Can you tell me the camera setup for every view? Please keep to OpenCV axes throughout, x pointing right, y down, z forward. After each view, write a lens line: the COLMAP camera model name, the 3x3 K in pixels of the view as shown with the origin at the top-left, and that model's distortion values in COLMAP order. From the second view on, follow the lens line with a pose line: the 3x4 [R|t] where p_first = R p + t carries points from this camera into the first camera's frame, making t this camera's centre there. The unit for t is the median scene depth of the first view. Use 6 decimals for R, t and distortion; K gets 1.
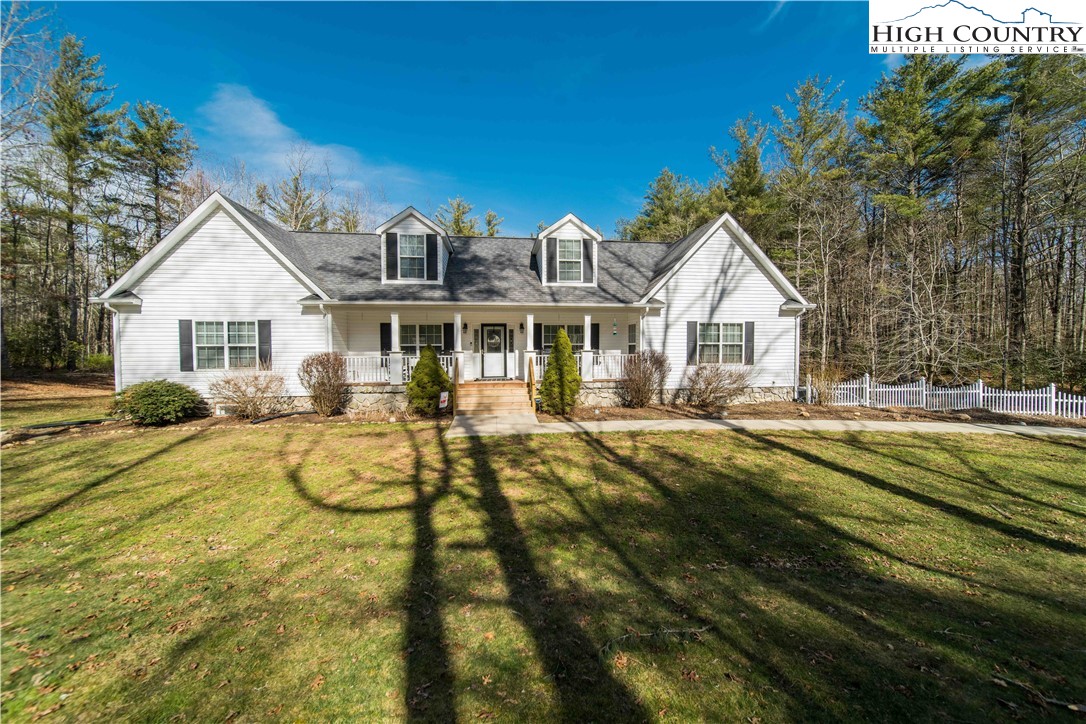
lens RADIAL K [[387.6, 0, 539.5], [0, 387.6, 363.3], [0, 0, 1]] dist [-0.000259, -0.000251]
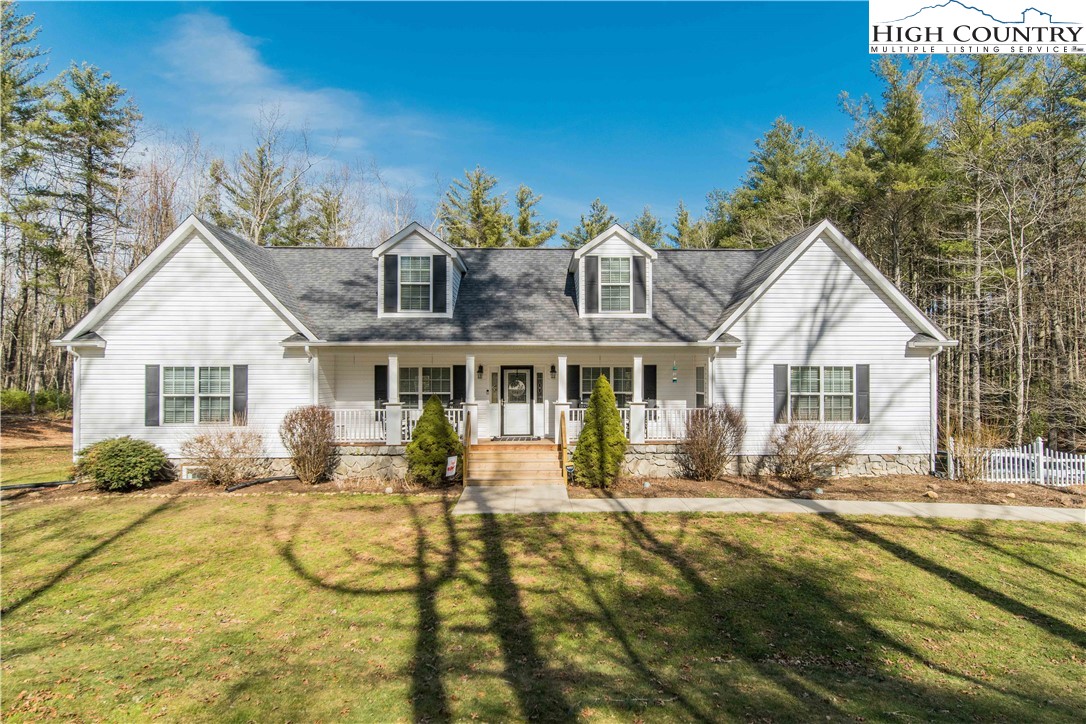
lens RADIAL K [[618.7, 0, 545.8], [0, 618.7, 364.7], [0, 0, 1]] dist [0.000247, -0.000116]
pose [[0.994974, 0.001645, -0.100121, 0.070840], [-0.006160, 0.998977, -0.044807, -0.056609], [0.099945, 0.045199, 0.993966, -0.248961]]
